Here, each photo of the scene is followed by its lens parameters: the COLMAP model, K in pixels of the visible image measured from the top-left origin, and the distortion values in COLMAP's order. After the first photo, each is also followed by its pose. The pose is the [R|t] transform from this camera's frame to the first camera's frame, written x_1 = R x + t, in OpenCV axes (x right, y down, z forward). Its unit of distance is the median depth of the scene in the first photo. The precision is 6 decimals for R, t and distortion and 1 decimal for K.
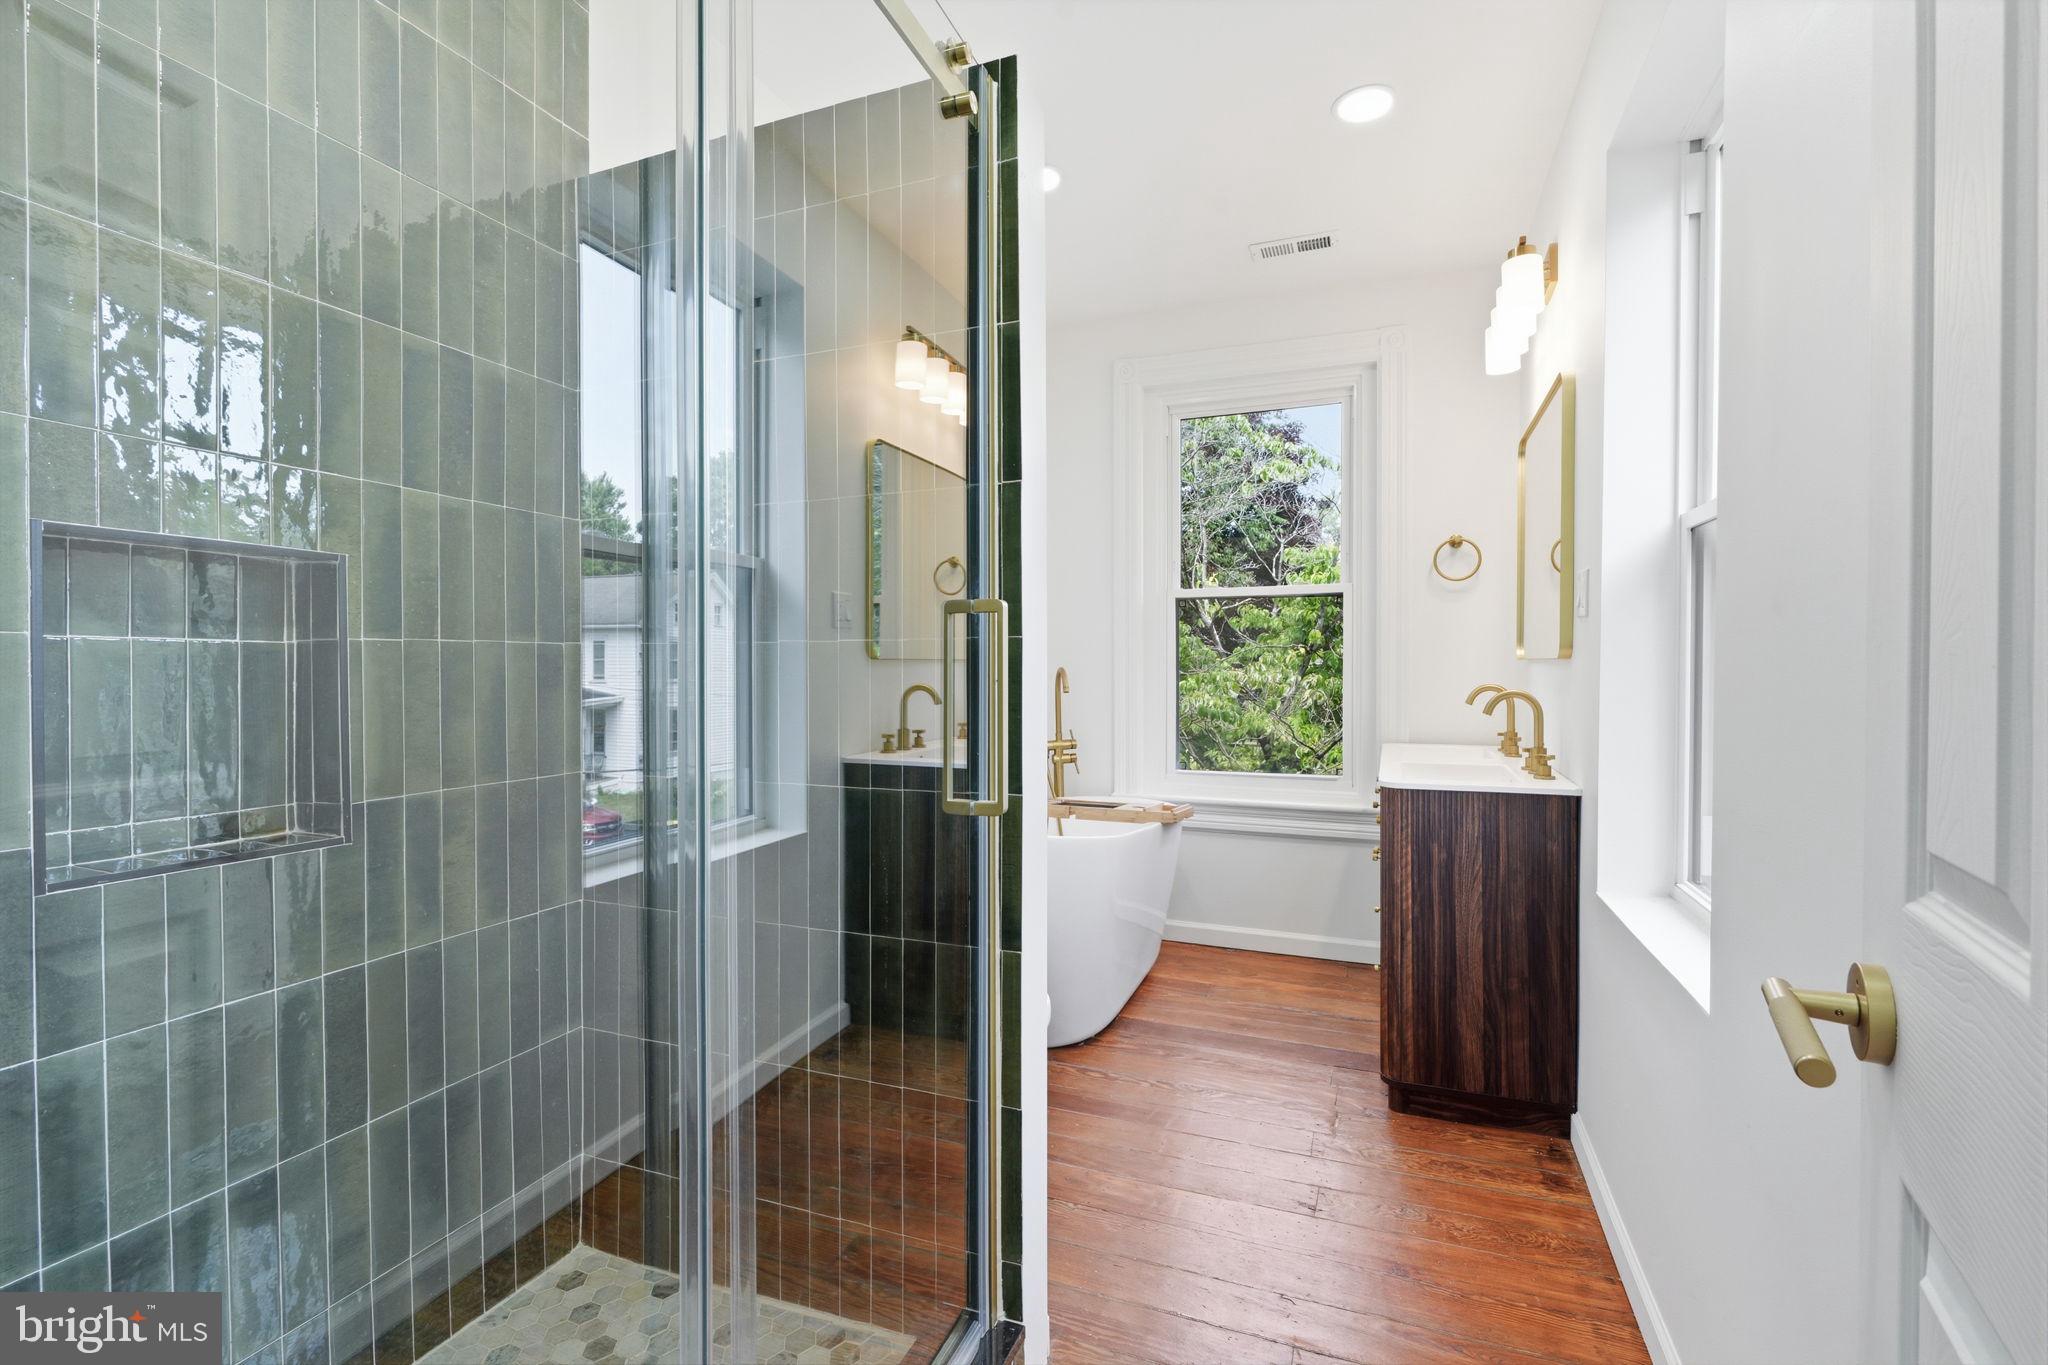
lens RADIAL K [[912.5, 0, 1022.8], [0, 912.5, 675.2], [0, 0, 1]] dist [-0.001319, 0.001794]
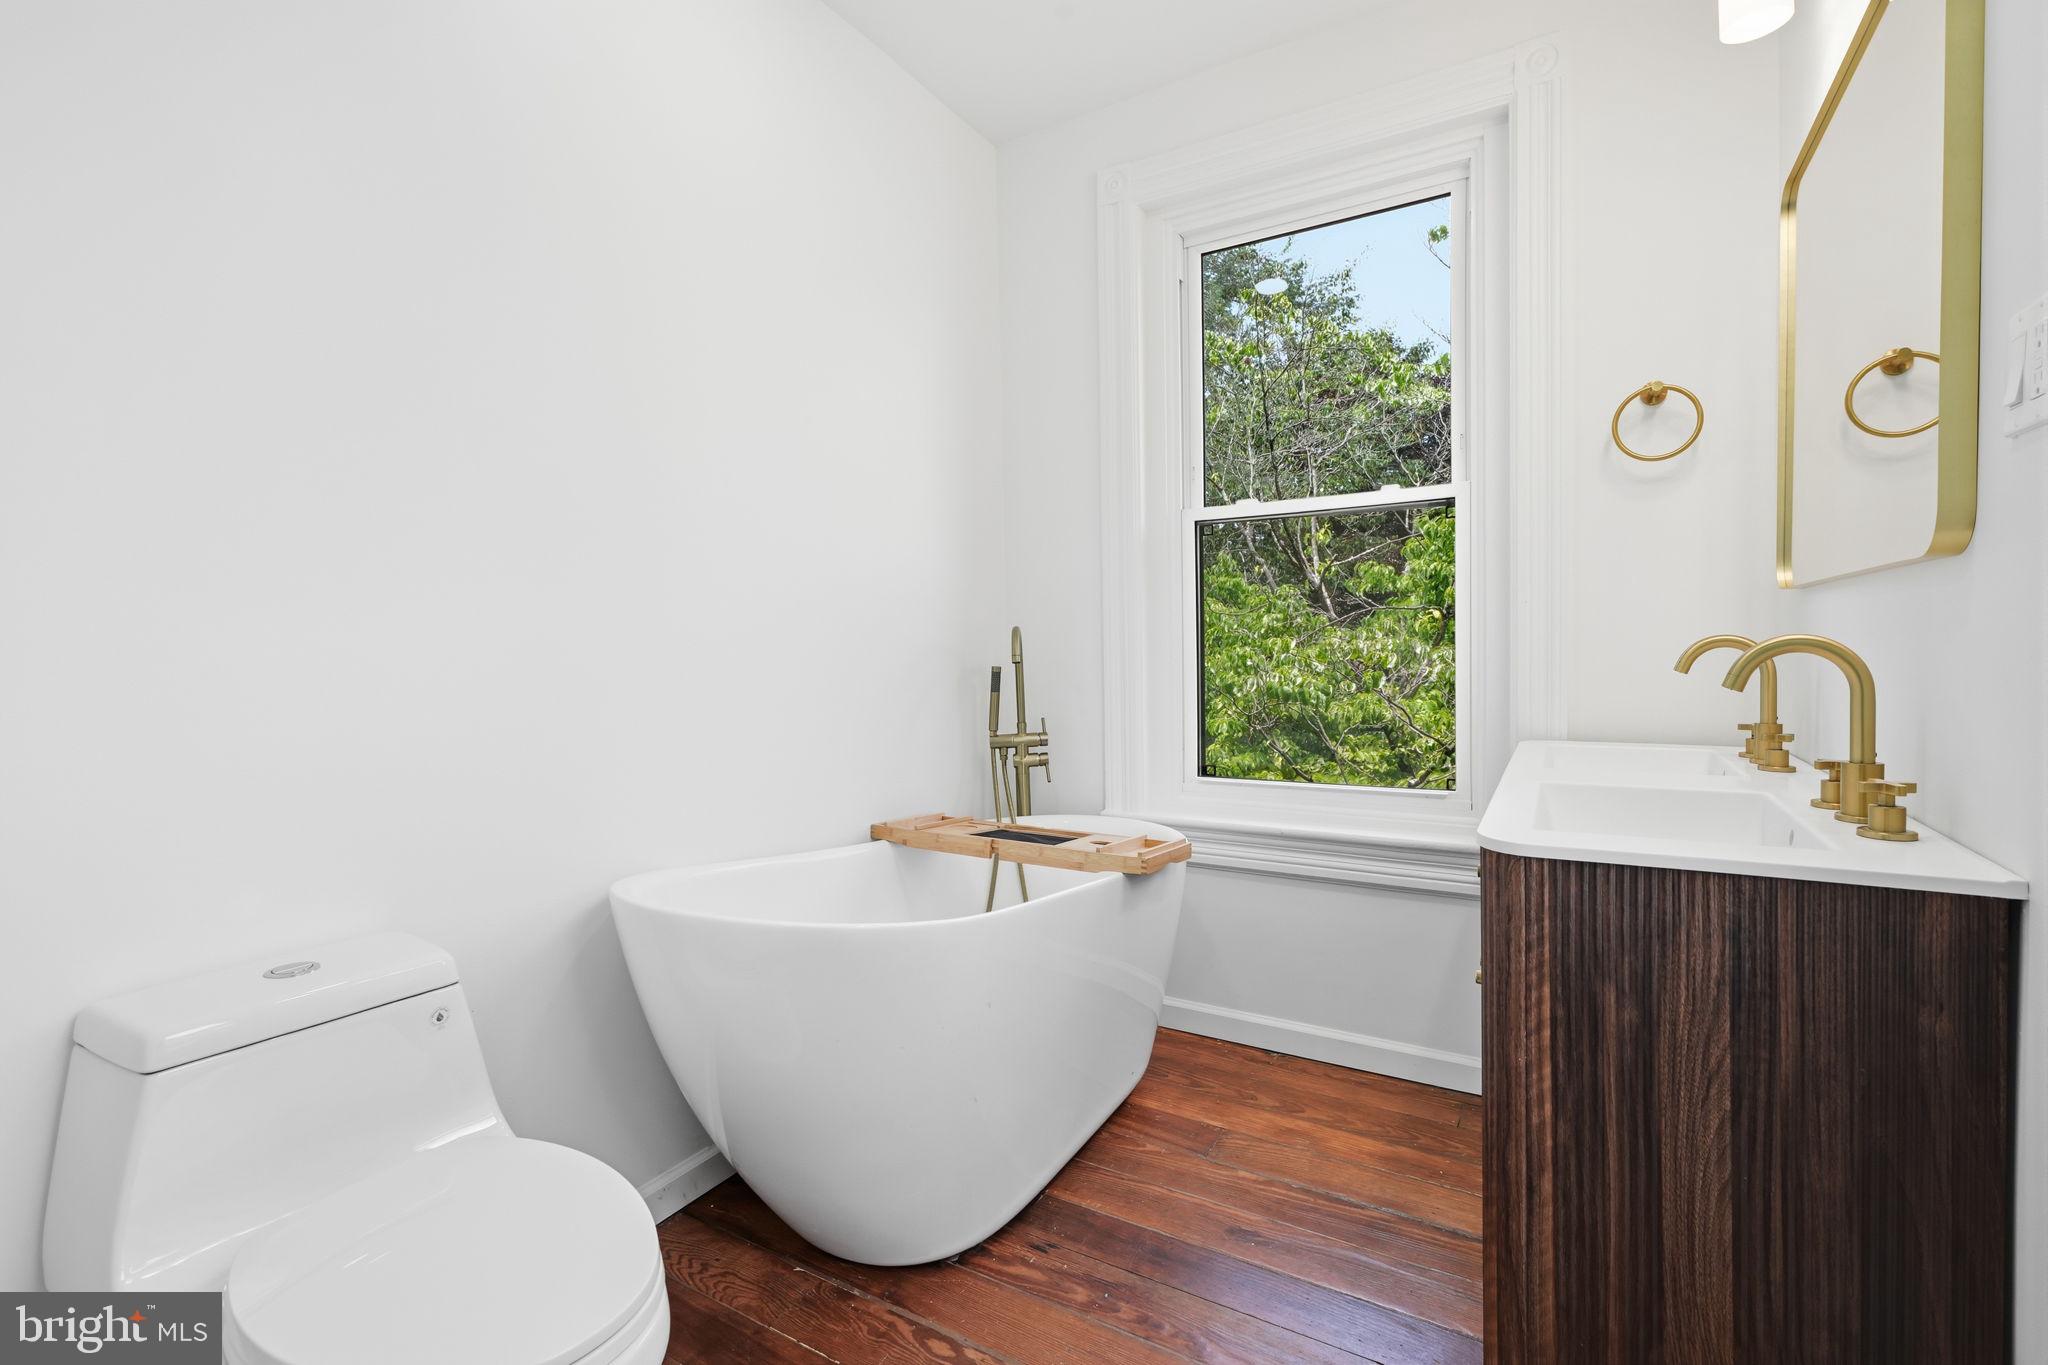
lens RADIAL K [[912.5, 0, 1022.8], [0, 912.5, 675.2], [0, 0, 1]] dist [-0.001319, 0.001794]
pose [[0.987704, -0.009993, -0.156014, 0.181685], [0.012845, 0.999768, 0.017283, 0.018766], [0.155805, -0.019075, 0.987604, 0.392515]]
